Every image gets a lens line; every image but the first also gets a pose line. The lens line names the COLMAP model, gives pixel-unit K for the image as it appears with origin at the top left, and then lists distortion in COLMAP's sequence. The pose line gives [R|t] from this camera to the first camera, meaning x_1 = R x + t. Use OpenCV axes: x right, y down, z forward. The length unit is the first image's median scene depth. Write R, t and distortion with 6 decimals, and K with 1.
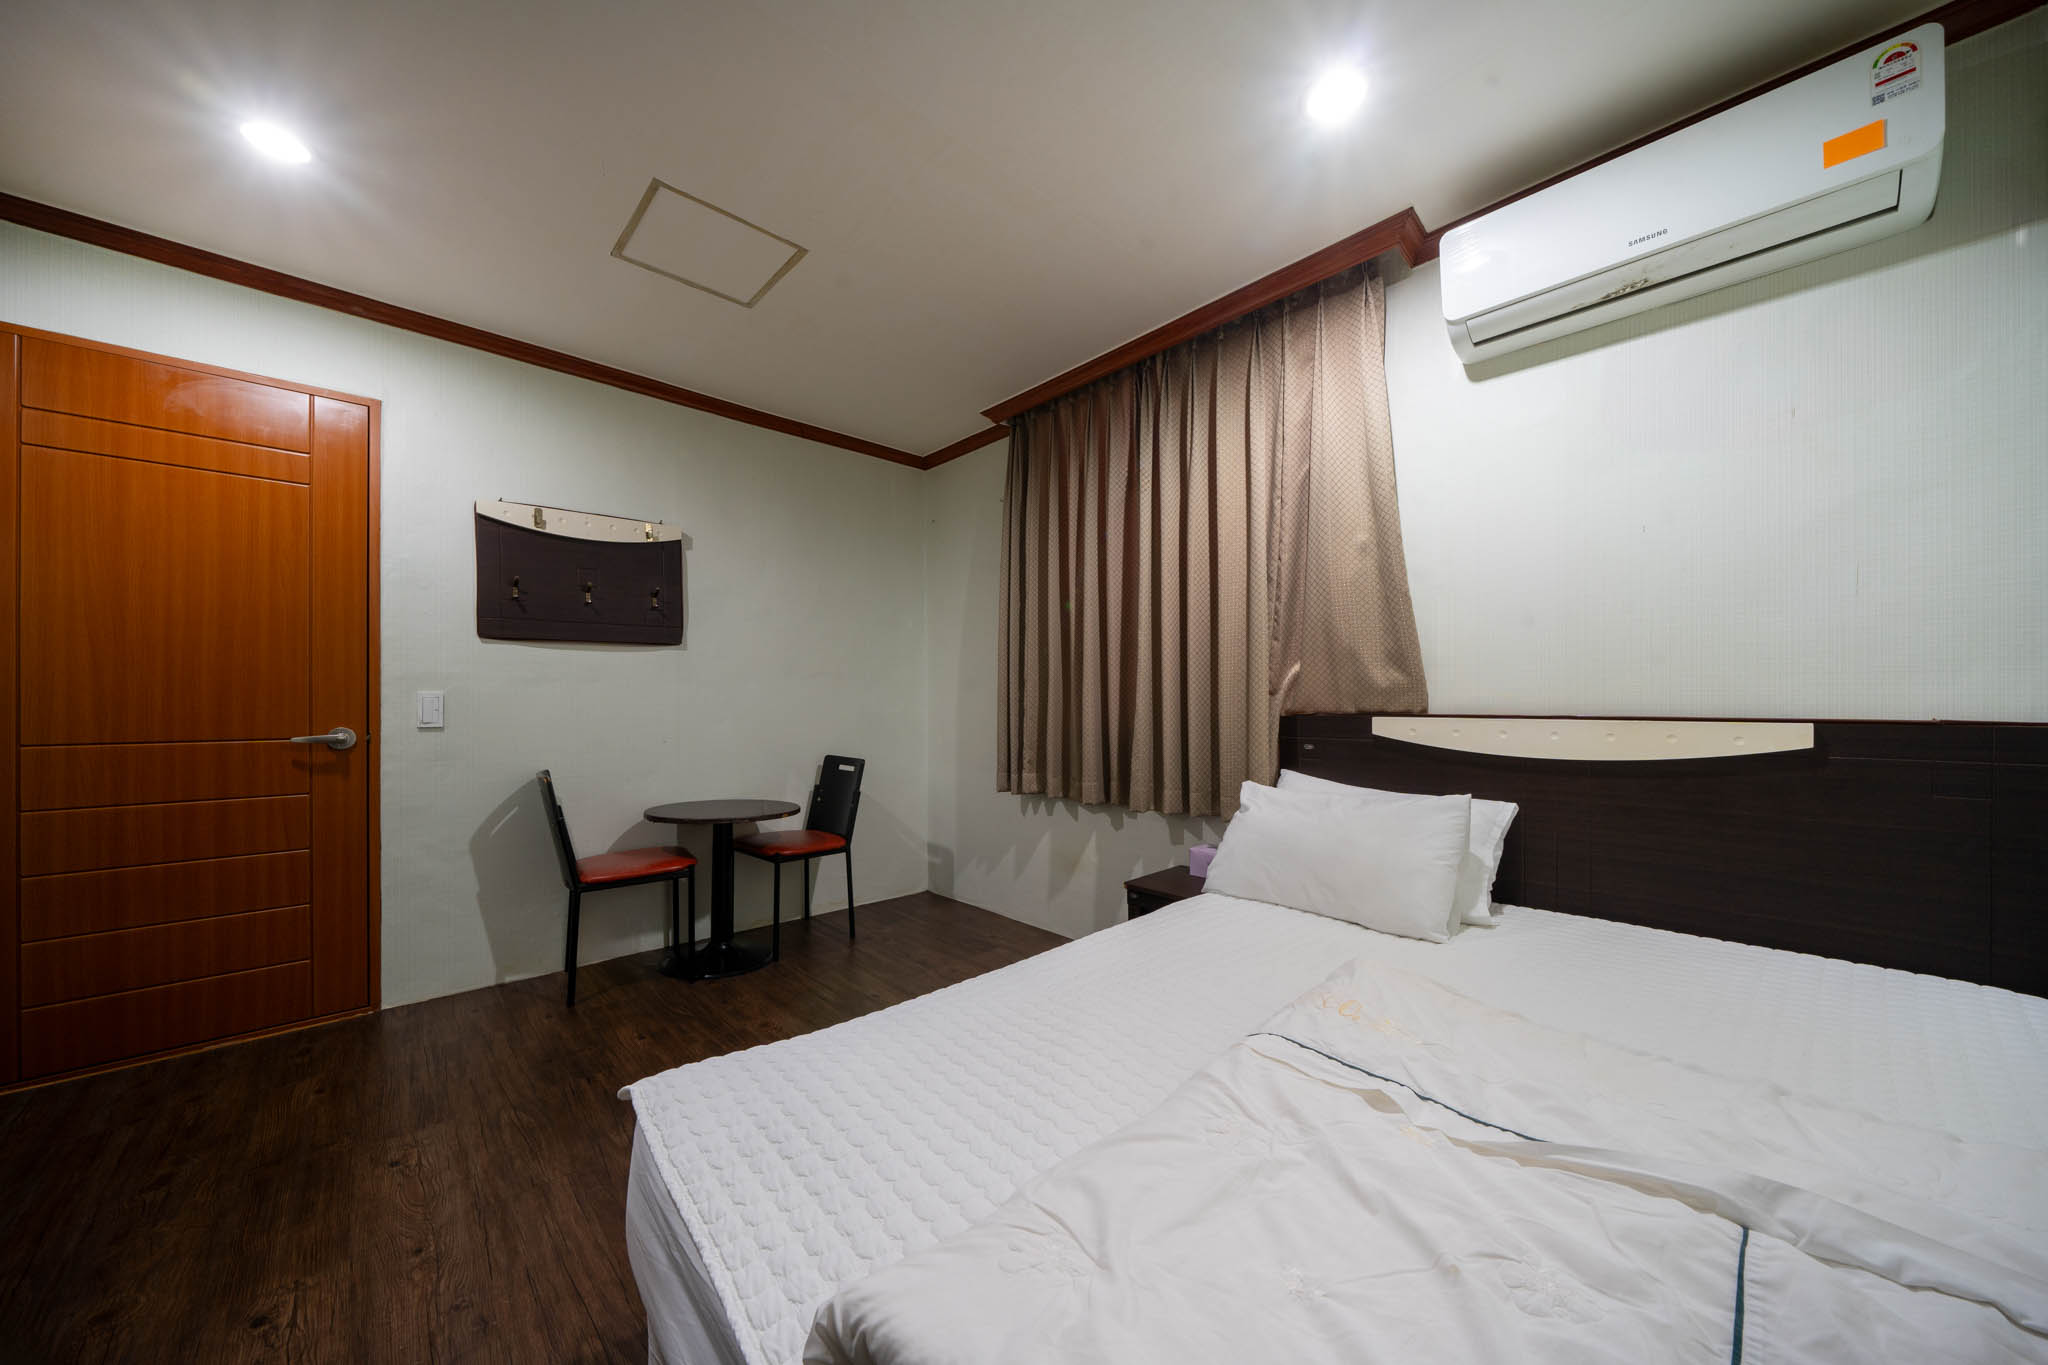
lens RADIAL K [[711.6, 0, 1024.0], [0, 711.6, 682.5], [0, 0, 1]] dist [-0.004835, 0.000031]
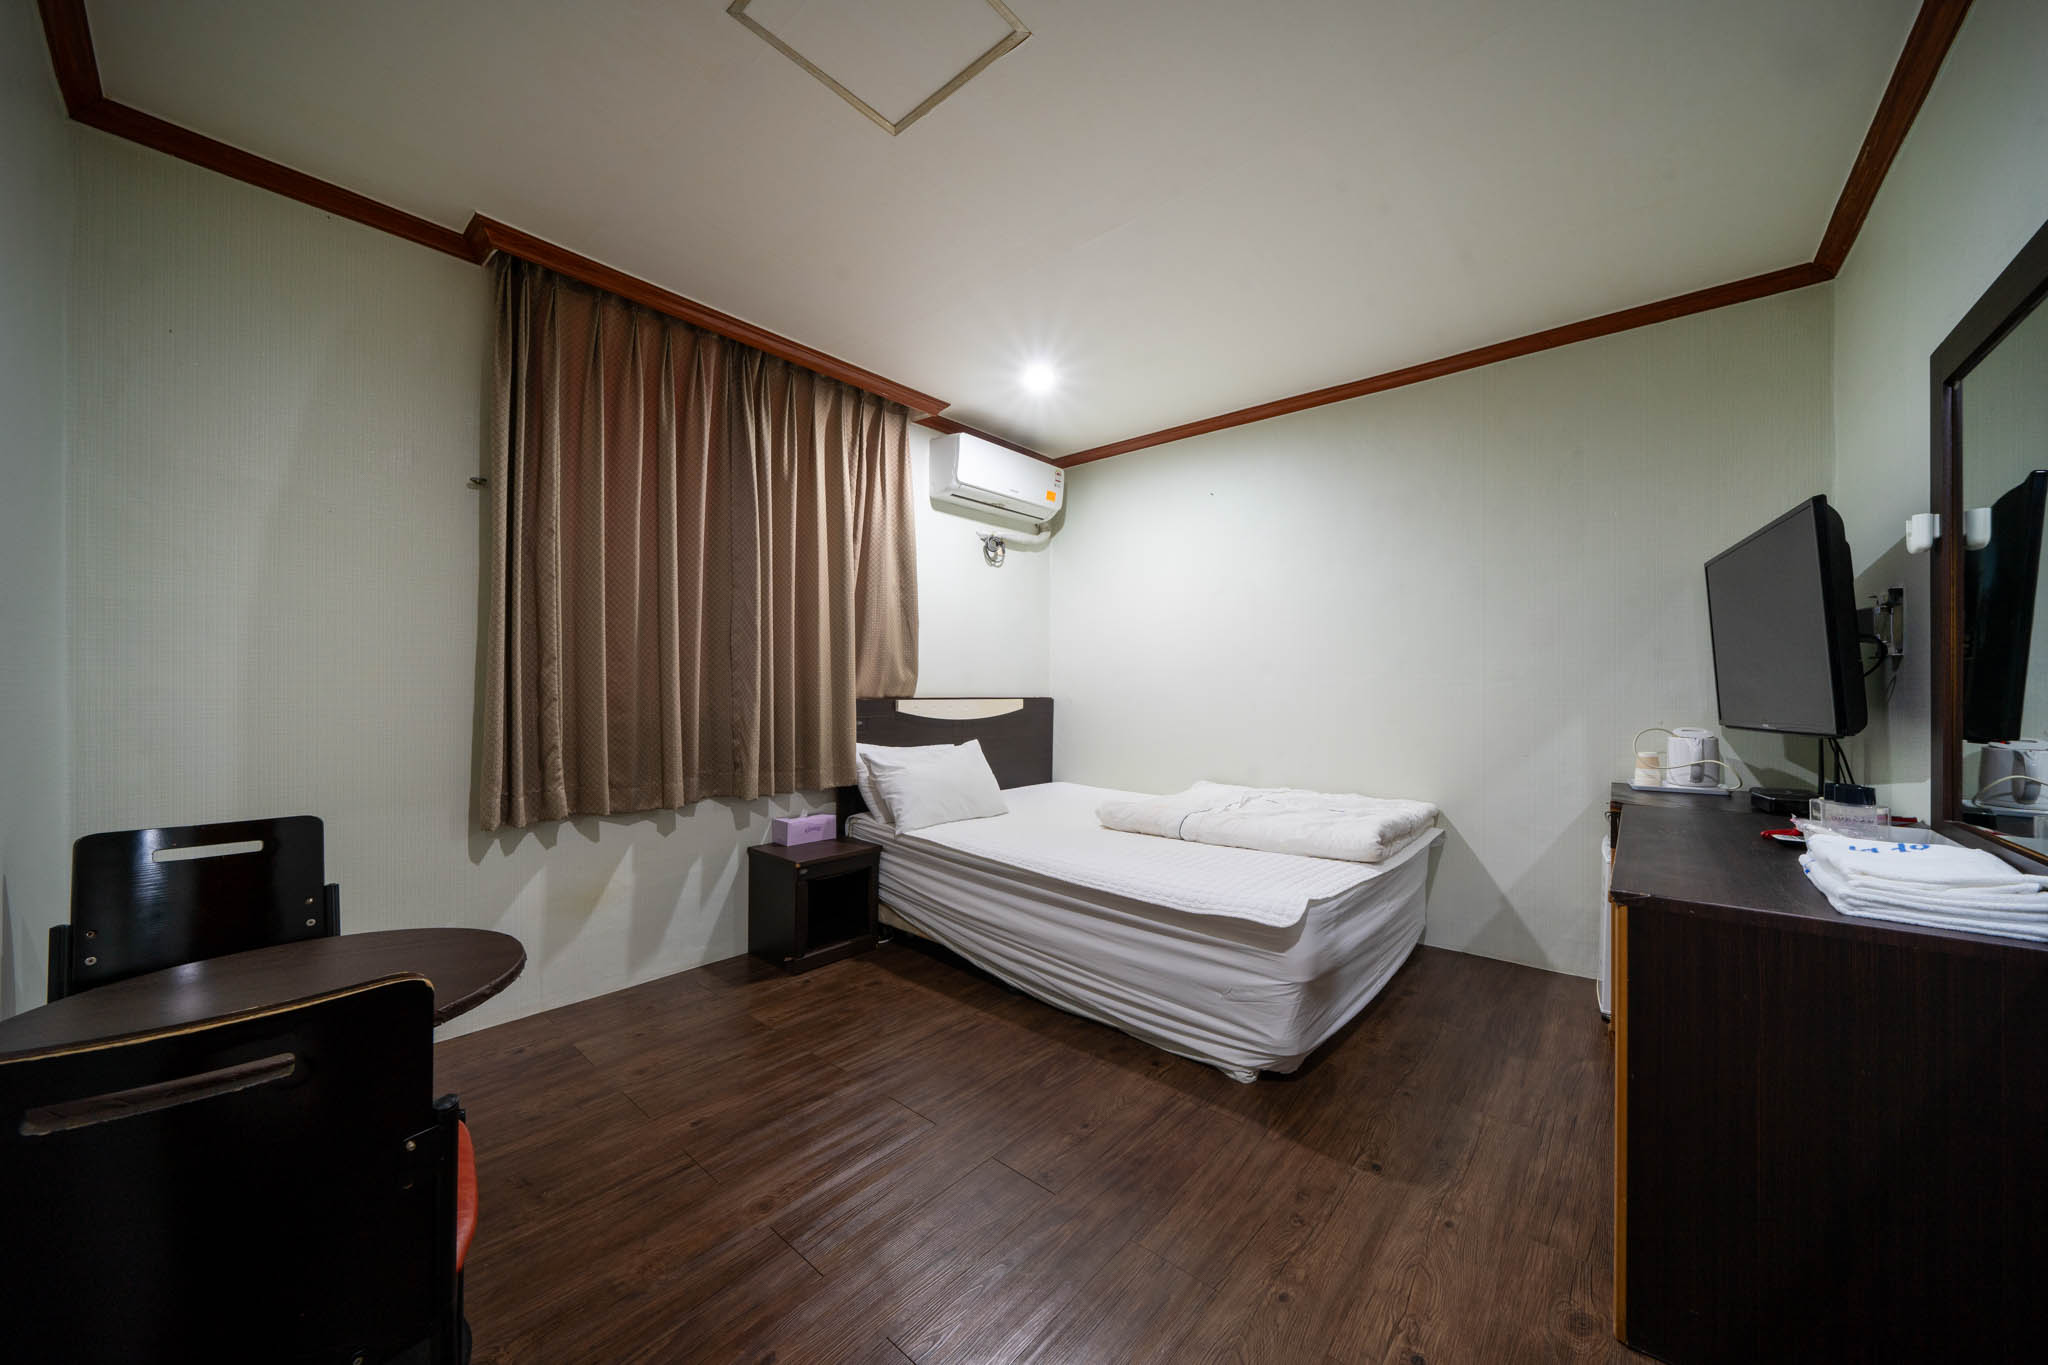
lens RADIAL K [[711.6, 0, 1024.0], [0, 711.6, 682.5], [0, 0, 1]] dist [-0.004835, 0.000031]
pose [[-0.103009, 0.007338, 0.994653, -1.036511], [-0.037089, 0.999249, -0.011213, 0.017366], [-0.993989, -0.038045, -0.102659, 0.867718]]
